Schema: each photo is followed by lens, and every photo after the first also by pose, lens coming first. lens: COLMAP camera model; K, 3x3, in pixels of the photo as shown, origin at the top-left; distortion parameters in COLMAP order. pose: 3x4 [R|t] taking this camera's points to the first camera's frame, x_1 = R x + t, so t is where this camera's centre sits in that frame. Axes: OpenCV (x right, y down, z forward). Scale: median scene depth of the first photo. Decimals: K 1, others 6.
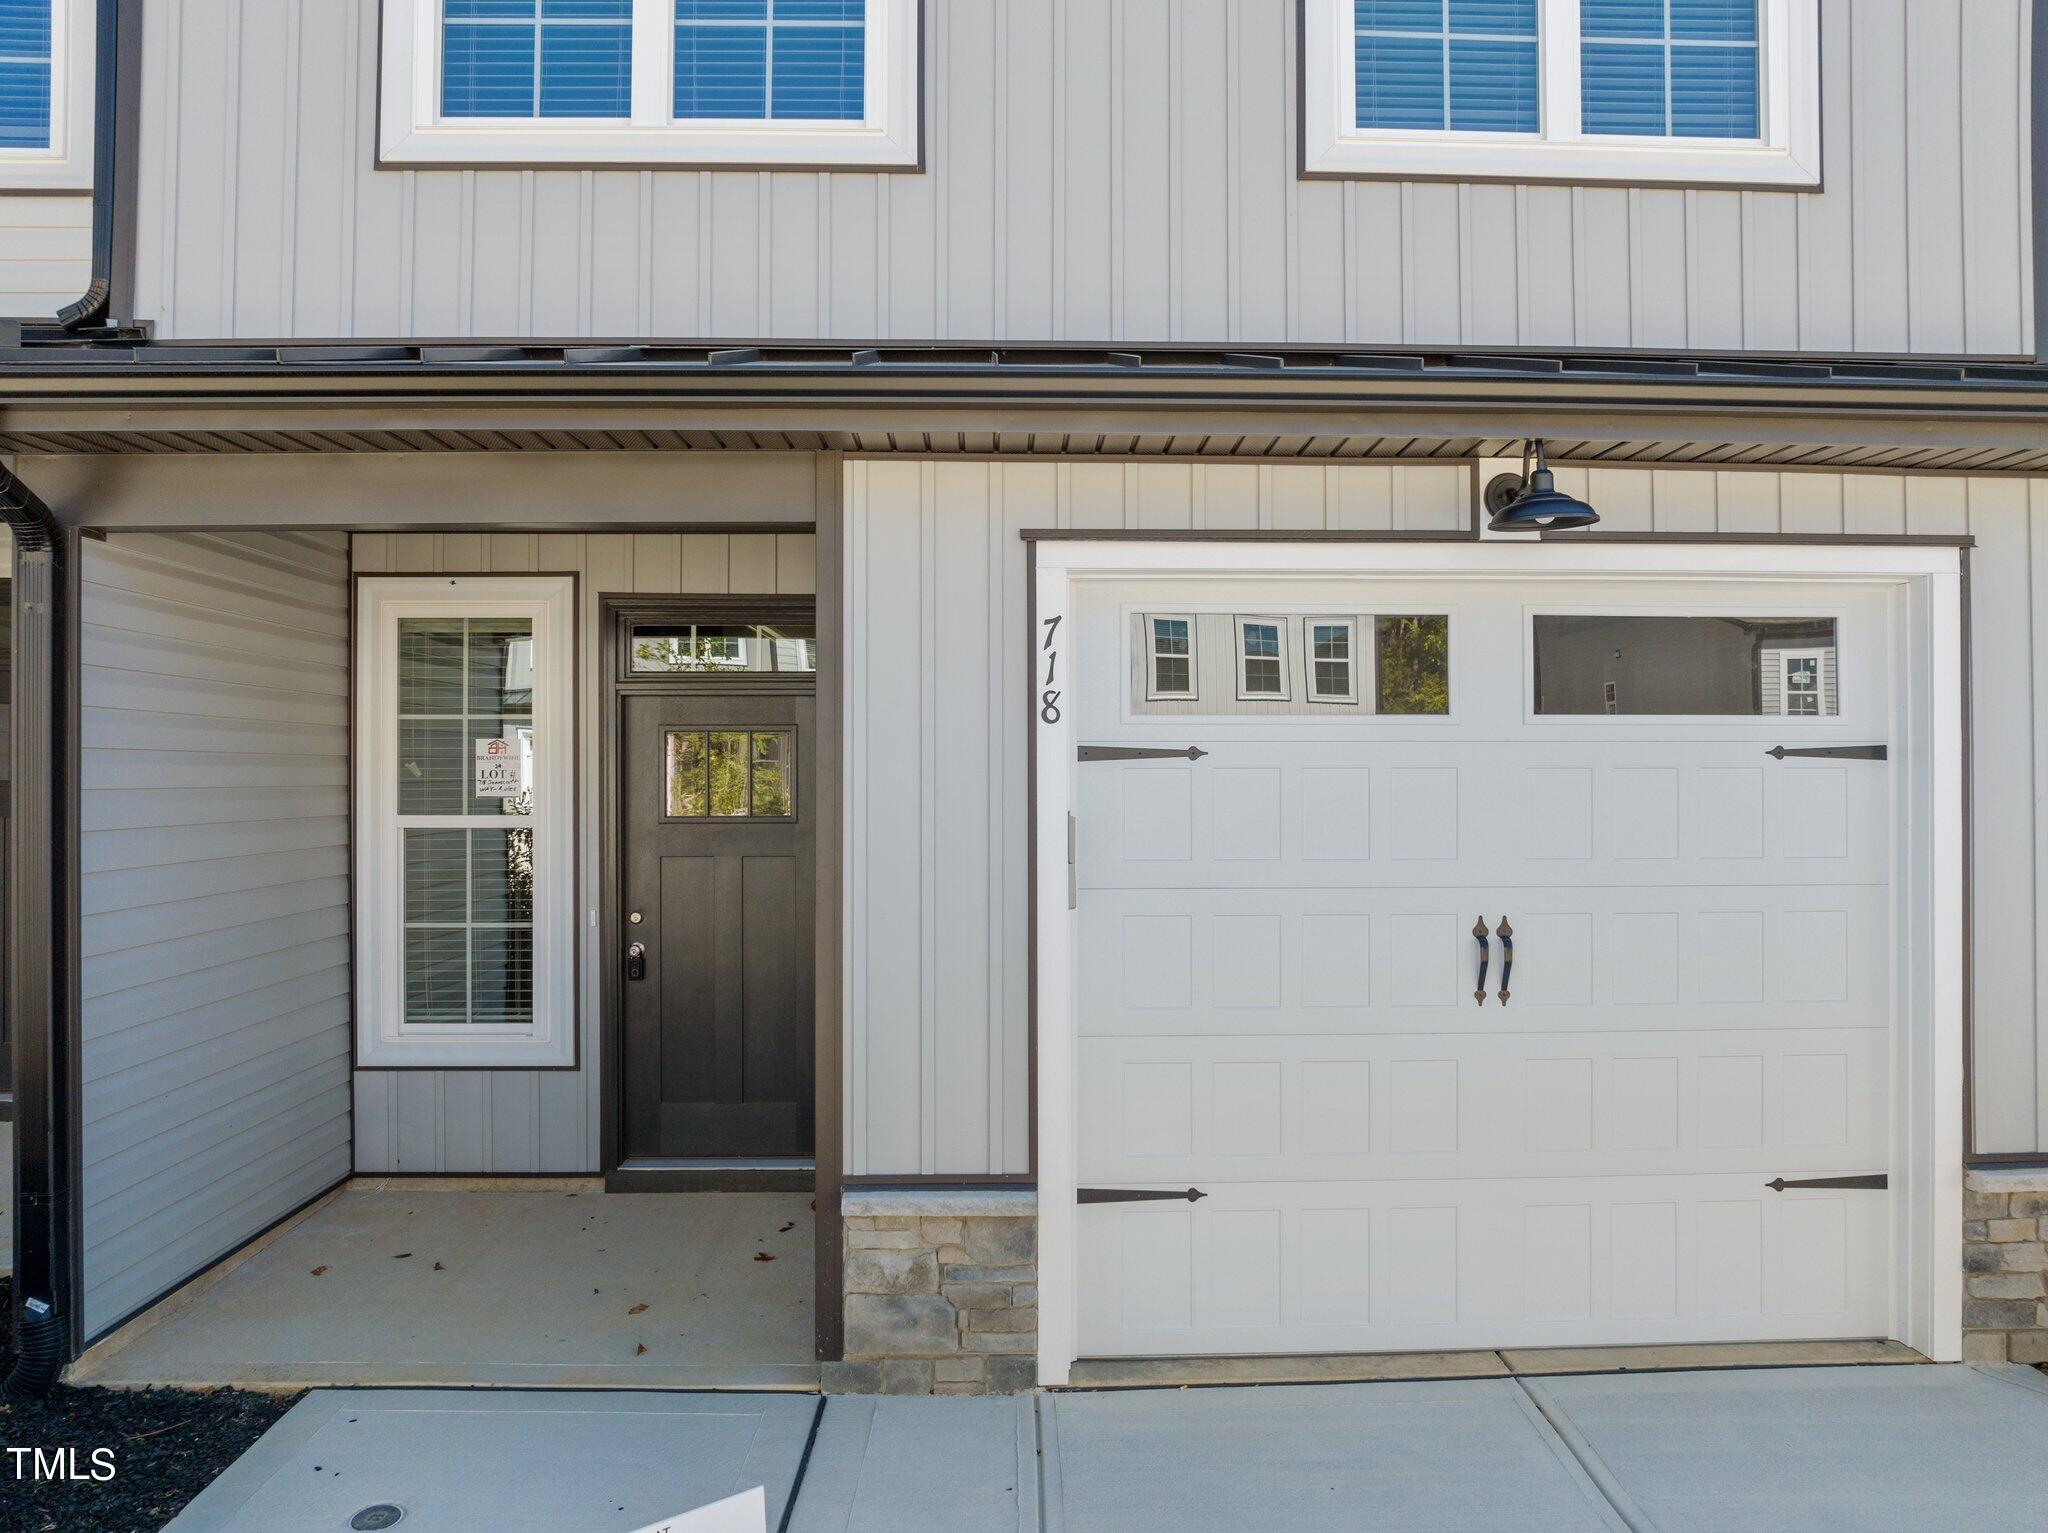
lens RADIAL K [[1456.0, 0, 1036.9], [0, 1456.0, 760.1], [0, 0, 1]] dist [-0.035389, 0.000666]
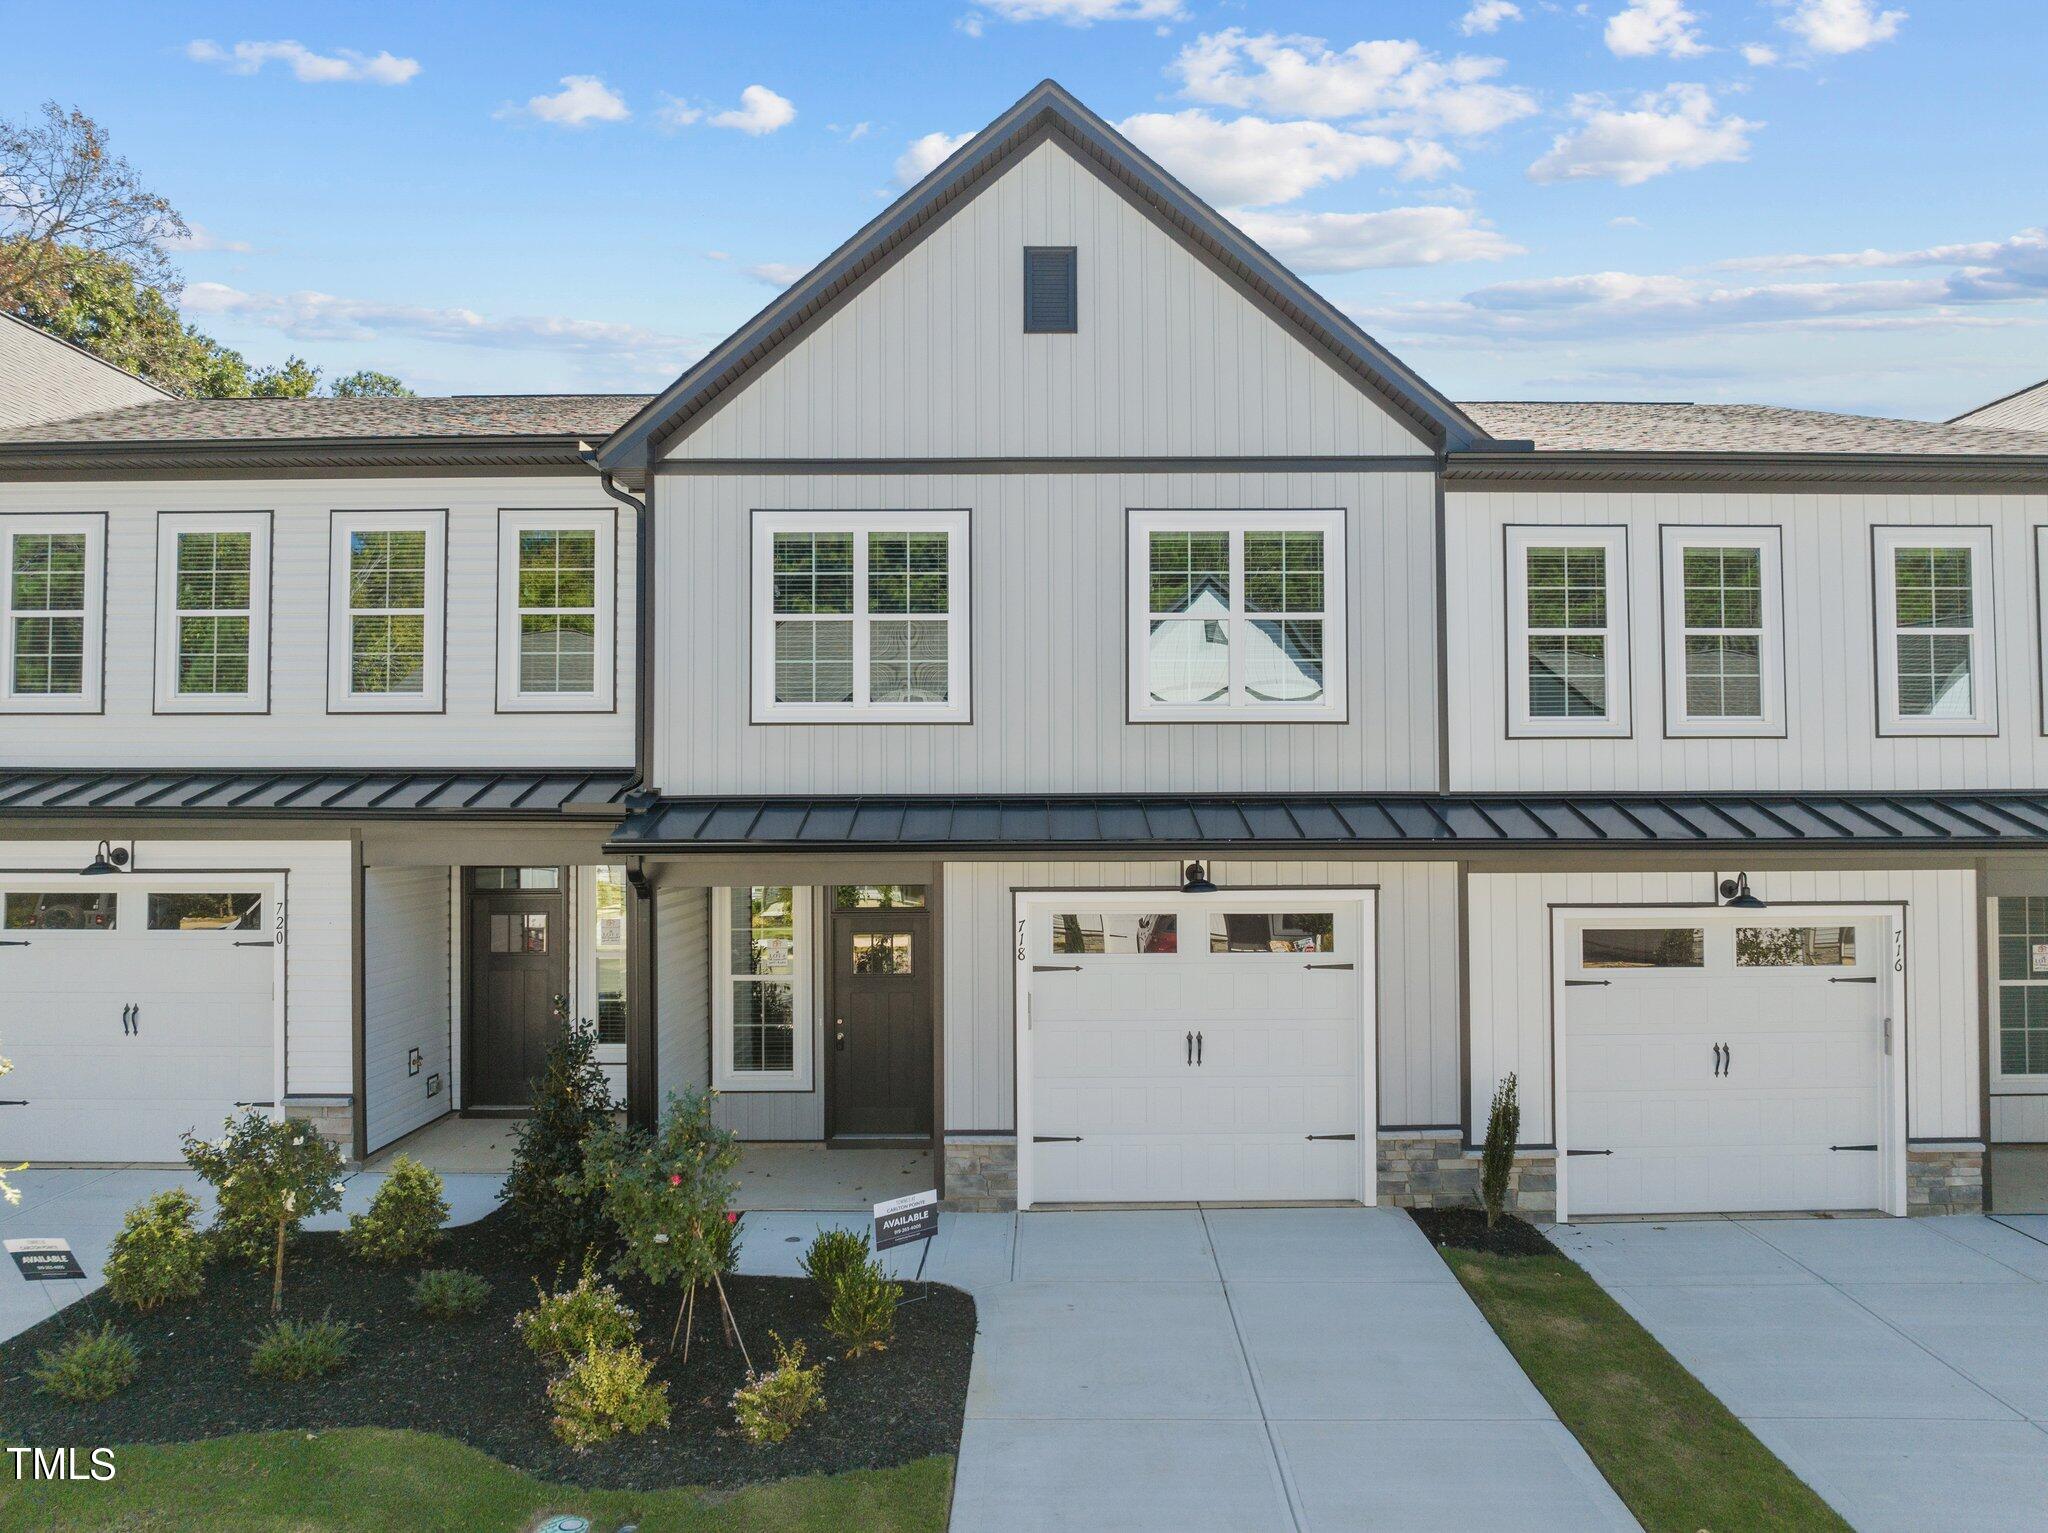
lens RADIAL K [[1456.0, 0, 1036.9], [0, 1456.0, 760.1], [0, 0, 1]] dist [-0.035389, 0.000666]
pose [[0.999613, -0.004666, -0.027411, 0.109988], [0.004044, 0.999734, -0.022686, -0.323569], [0.027510, 0.022566, 0.999367, -1.632552]]
